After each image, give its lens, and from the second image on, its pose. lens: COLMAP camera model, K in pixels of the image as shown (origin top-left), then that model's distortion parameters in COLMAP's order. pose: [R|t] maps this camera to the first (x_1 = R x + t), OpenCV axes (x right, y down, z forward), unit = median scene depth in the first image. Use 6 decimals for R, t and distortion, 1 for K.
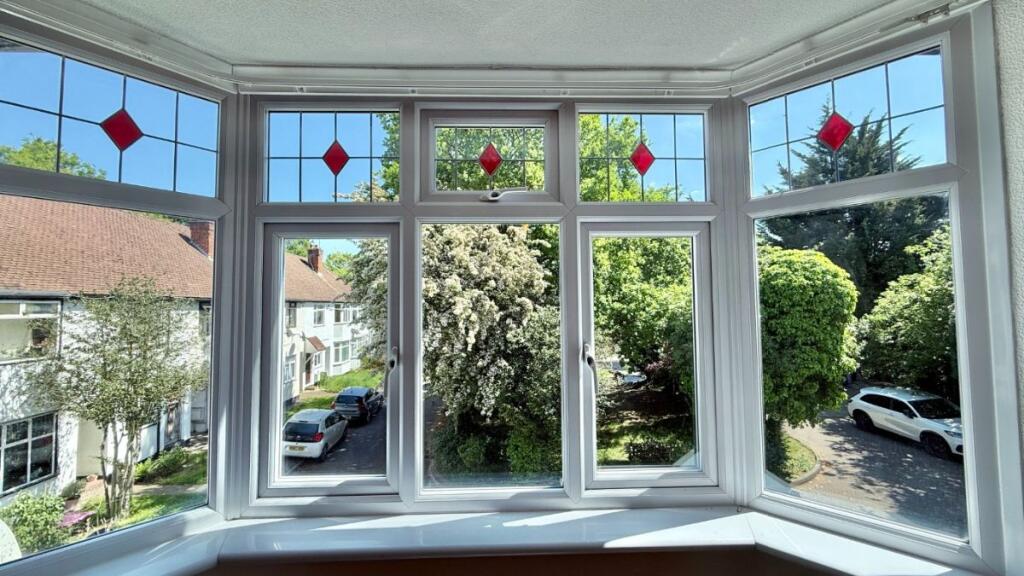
lens RADIAL K [[403.0, 0, 514.1], [0, 403.0, 289.4], [0, 0, 1]] dist [-0.000309, 0.000022]
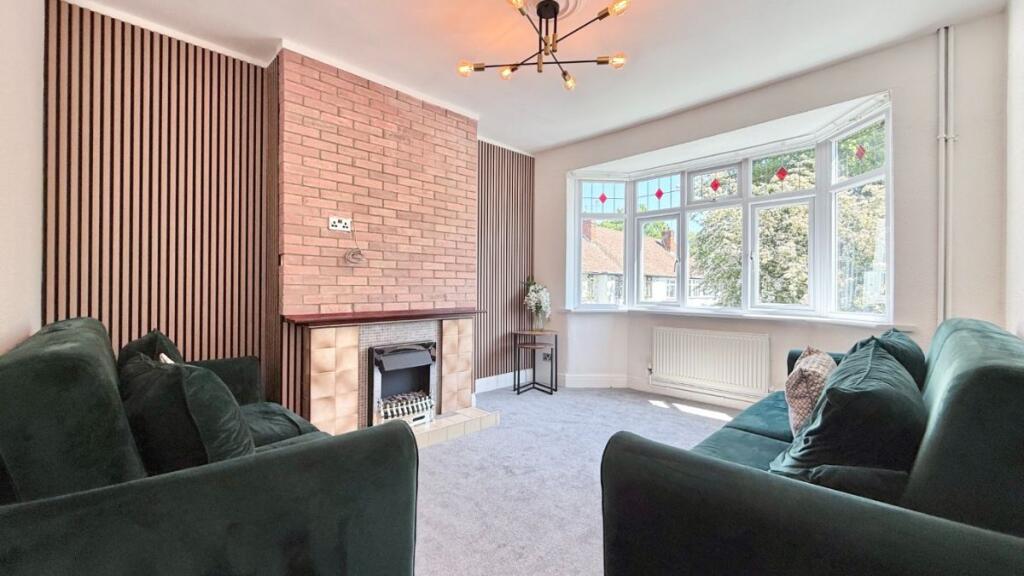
lens RADIAL K [[403.0, 0, 511.3], [0, 403.0, 288.0], [0, 0, 1]] dist [-0.000309, 0.000022]
pose [[0.672351, 0.013611, -0.740107, 0.145673], [0.018781, 0.999195, 0.035437, 0.033338], [0.739994, -0.037726, 0.671555, -0.257997]]
